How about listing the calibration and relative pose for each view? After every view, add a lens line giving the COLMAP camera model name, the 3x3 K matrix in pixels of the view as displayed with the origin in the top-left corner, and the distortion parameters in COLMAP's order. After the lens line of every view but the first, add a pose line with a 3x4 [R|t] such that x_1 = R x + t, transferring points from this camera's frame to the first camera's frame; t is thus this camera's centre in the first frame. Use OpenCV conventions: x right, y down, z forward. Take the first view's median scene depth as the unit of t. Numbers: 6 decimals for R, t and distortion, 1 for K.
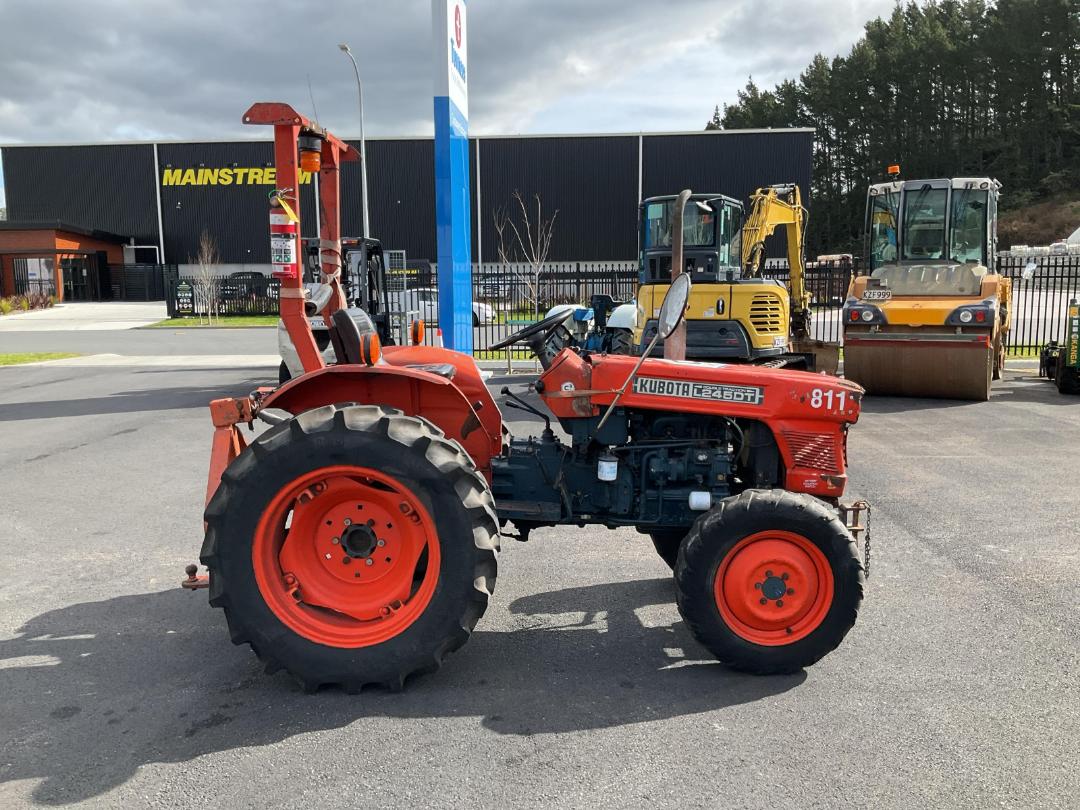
lens RADIAL K [[910.5, 0, 547.3], [0, 910.5, 403.9], [0, 0, 1]] dist [0.062879, -0.120784]
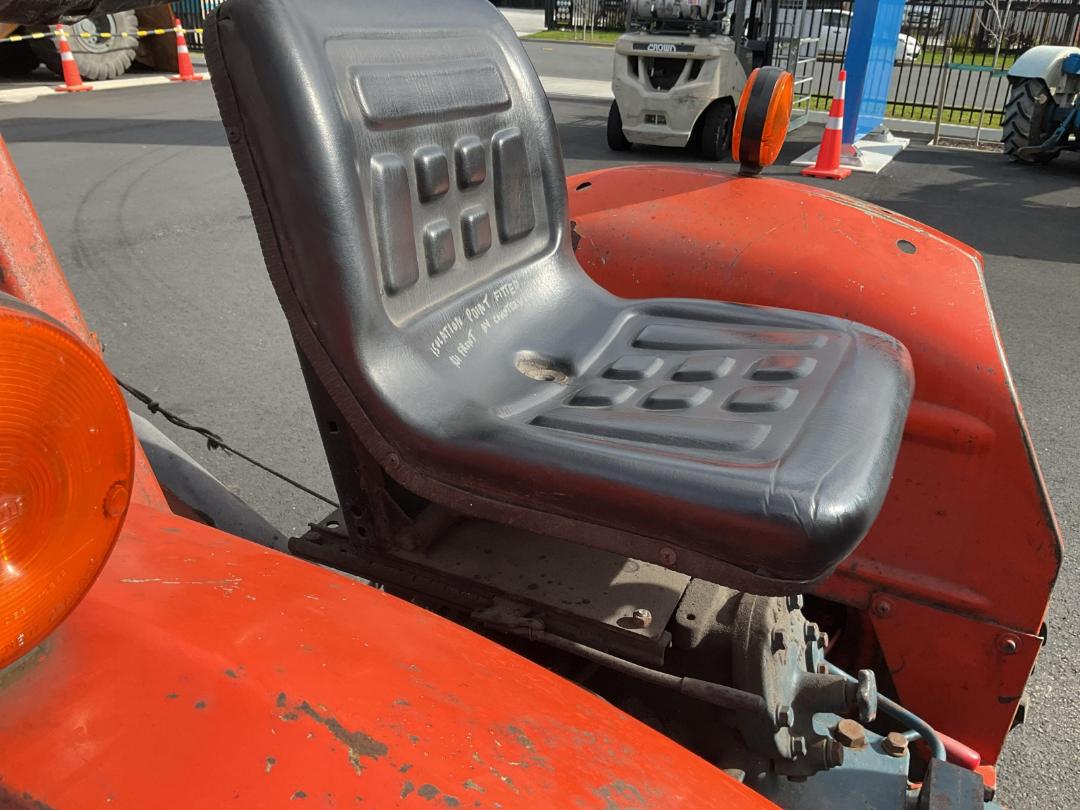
lens RADIAL K [[910.5, 0, 547.3], [0, 910.5, 403.9], [0, 0, 1]] dist [0.062879, -0.120784]
pose [[0.914473, 0.208641, -0.346710, -0.013154], [-0.104503, 0.949527, 0.295766, -0.010258], [0.390920, -0.234238, 0.890120, 0.105459]]
